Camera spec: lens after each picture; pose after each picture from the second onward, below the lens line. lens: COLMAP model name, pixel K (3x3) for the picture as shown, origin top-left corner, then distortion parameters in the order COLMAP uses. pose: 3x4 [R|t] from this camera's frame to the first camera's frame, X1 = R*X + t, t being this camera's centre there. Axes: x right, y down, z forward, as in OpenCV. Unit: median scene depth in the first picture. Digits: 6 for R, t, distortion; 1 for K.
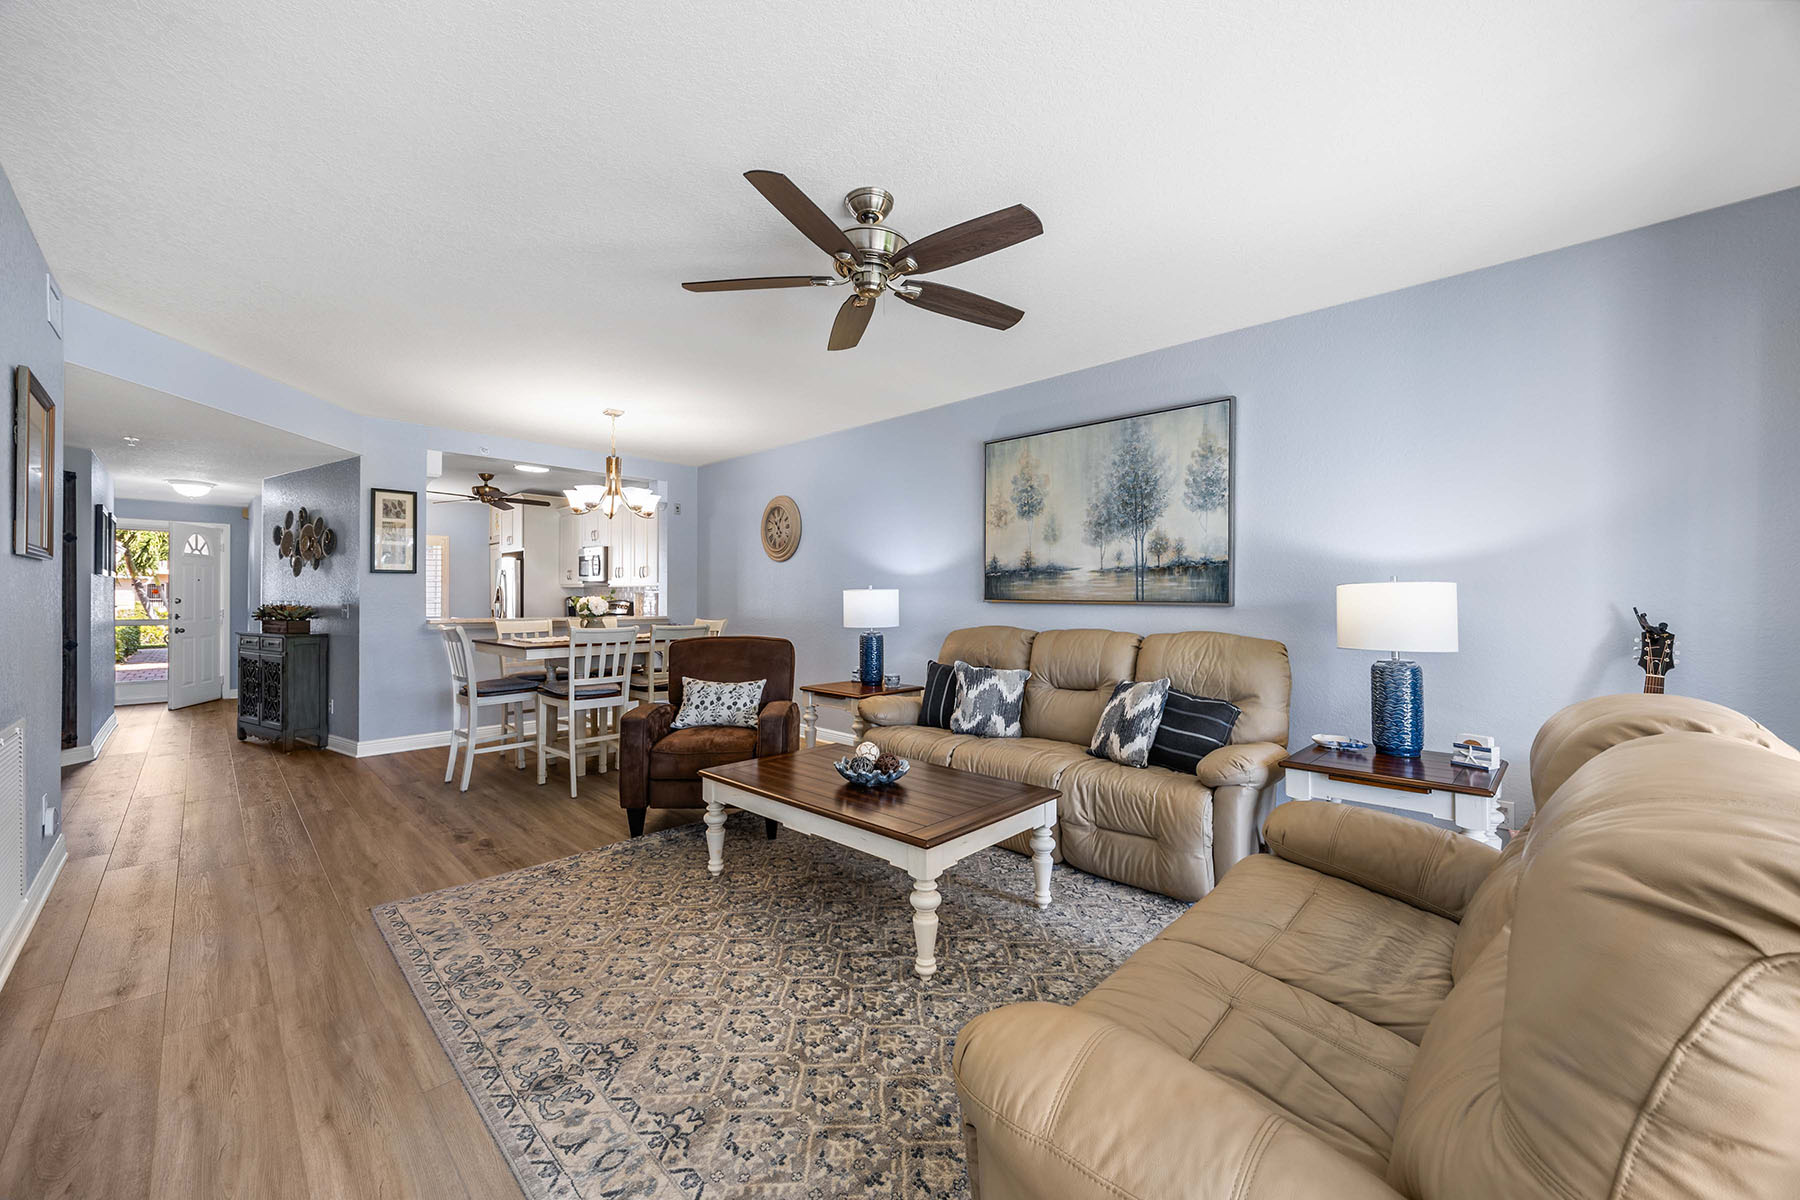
lens RADIAL K [[686.0, 0, 890.2], [0, 686.0, 596.5], [0, 0, 1]] dist [-0.003954, 0.000219]
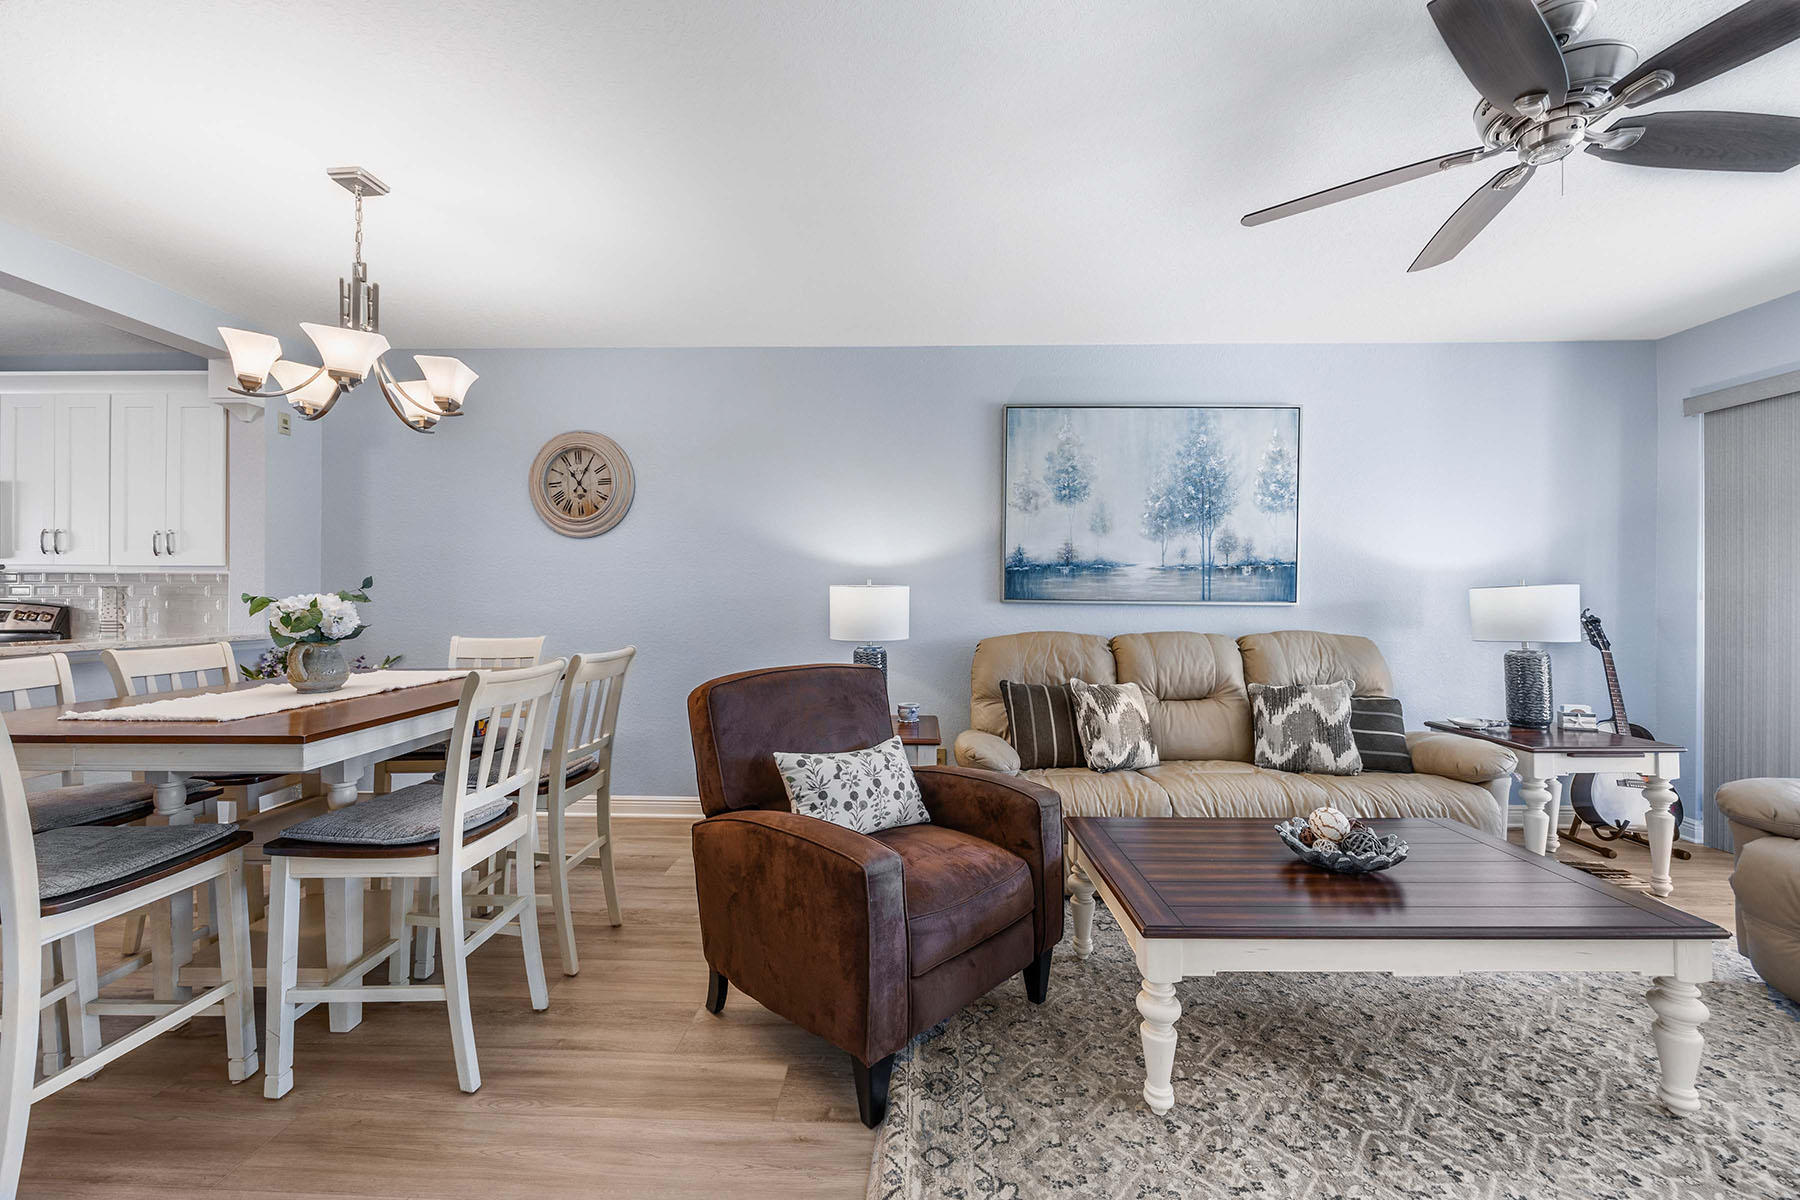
lens RADIAL K [[686.0, 0, 898.3], [0, 686.0, 598.3], [0, 0, 1]] dist [-0.003954, 0.000219]
pose [[0.734666, -0.002505, 0.678424, -0.550524], [-0.002580, 0.999976, 0.006486, -0.001751], [-0.678424, -0.006515, 0.734642, 0.532447]]
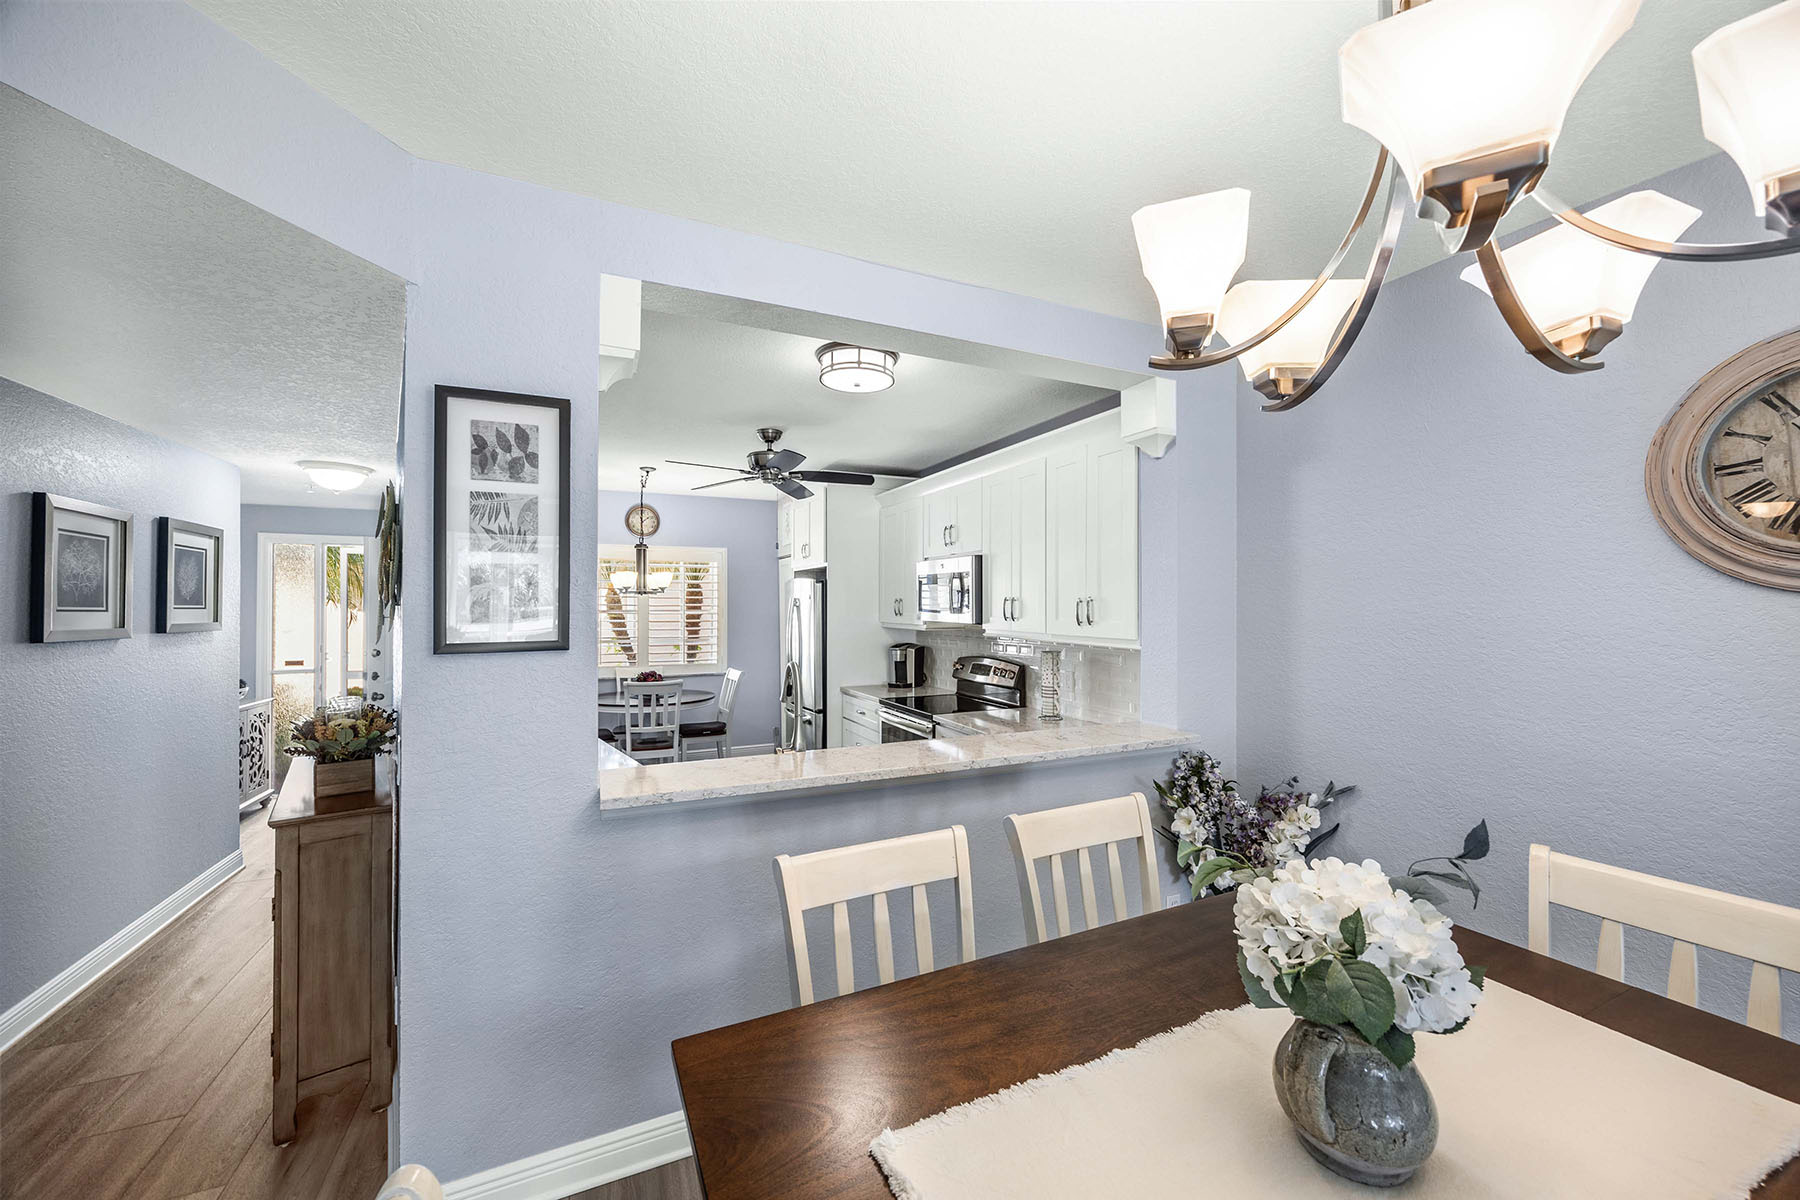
lens RADIAL K [[686.0, 0, 893.6], [0, 686.0, 599.4], [0, 0, 1]] dist [-0.003954, 0.000219]
pose [[0.932860, -0.006297, -0.360185, -0.568794], [0.003947, 0.999966, -0.007258, -0.072379], [0.360218, 0.005349, 0.932853, 0.993324]]
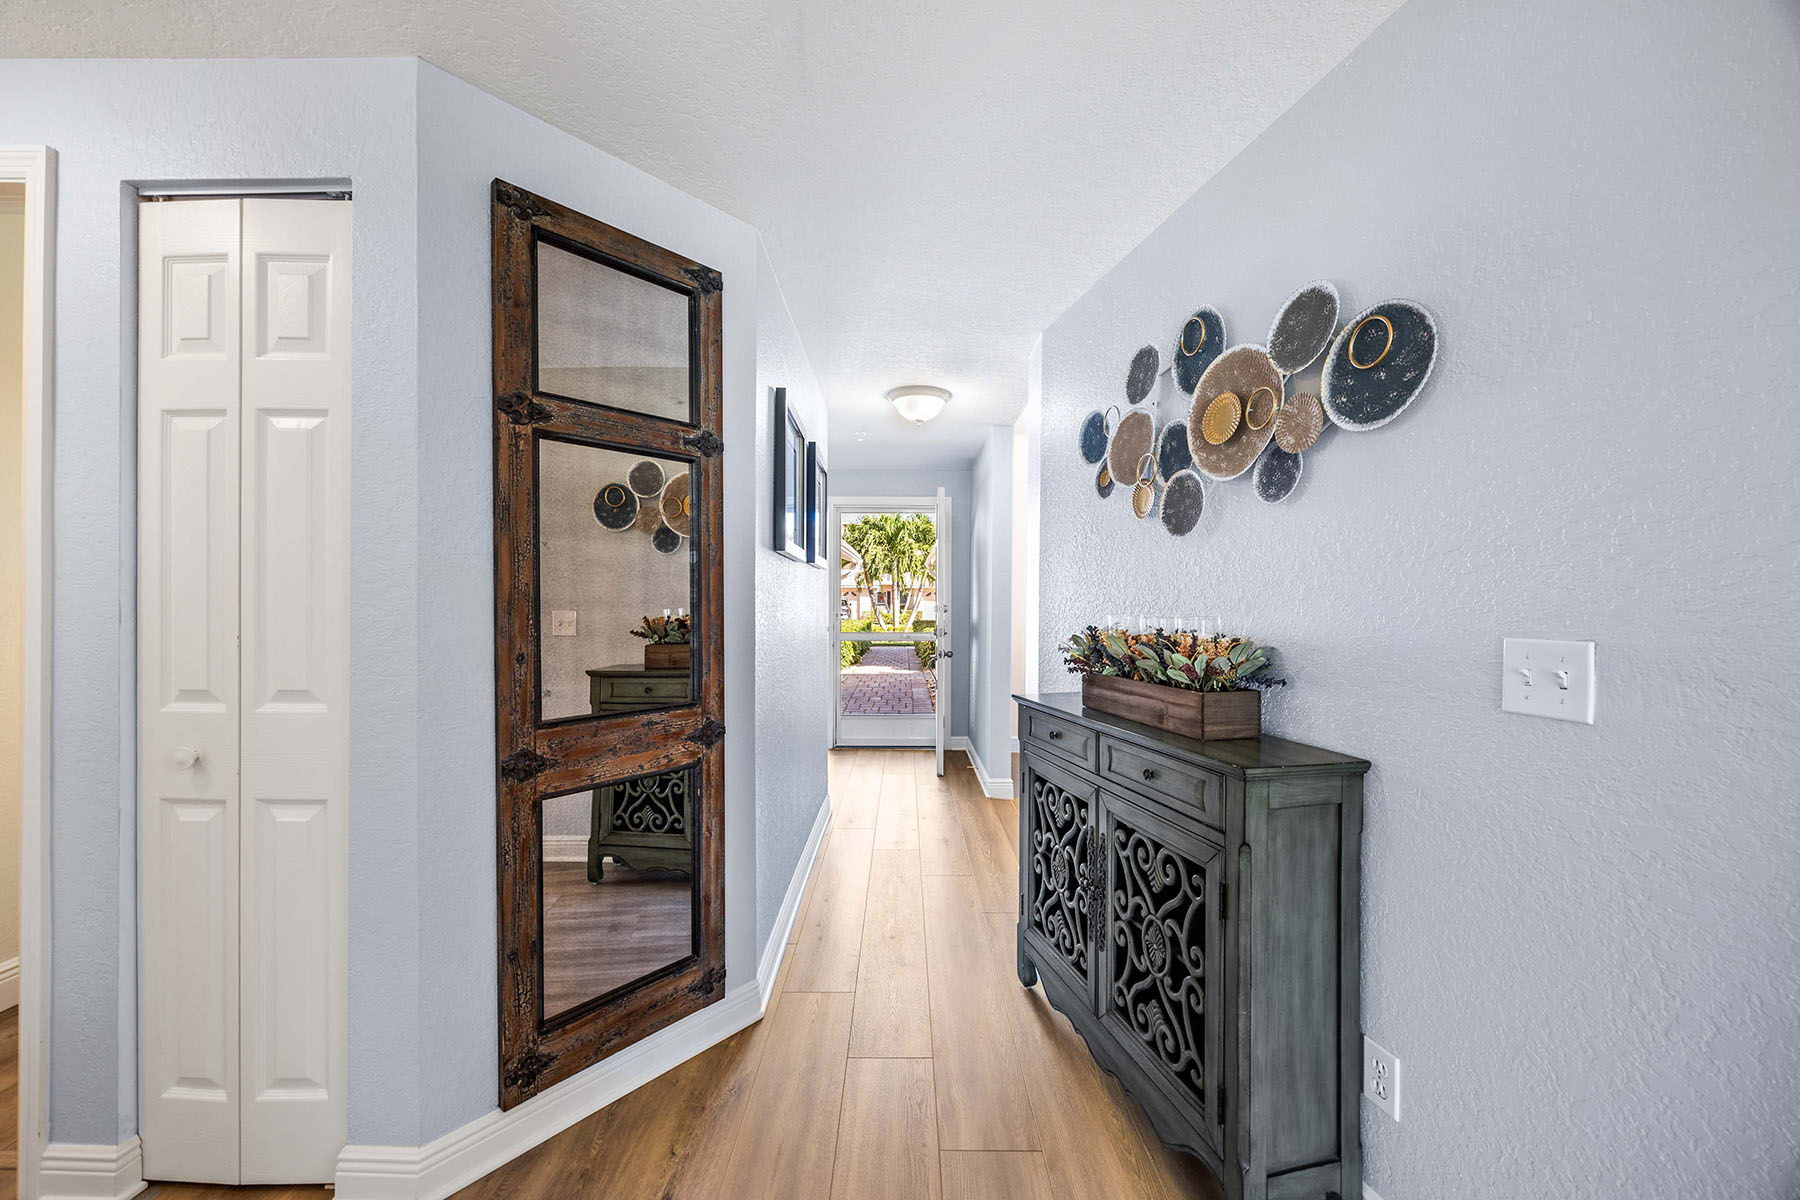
lens RADIAL K [[686.0, 0, 889.5], [0, 686.0, 602.4], [0, 0, 1]] dist [-0.003954, 0.000219]
pose [[0.689623, -0.001318, -0.724168, -1.014698], [0.004269, 0.999988, 0.002245, -0.000912], [0.724156, -0.004640, 0.689620, 0.958395]]
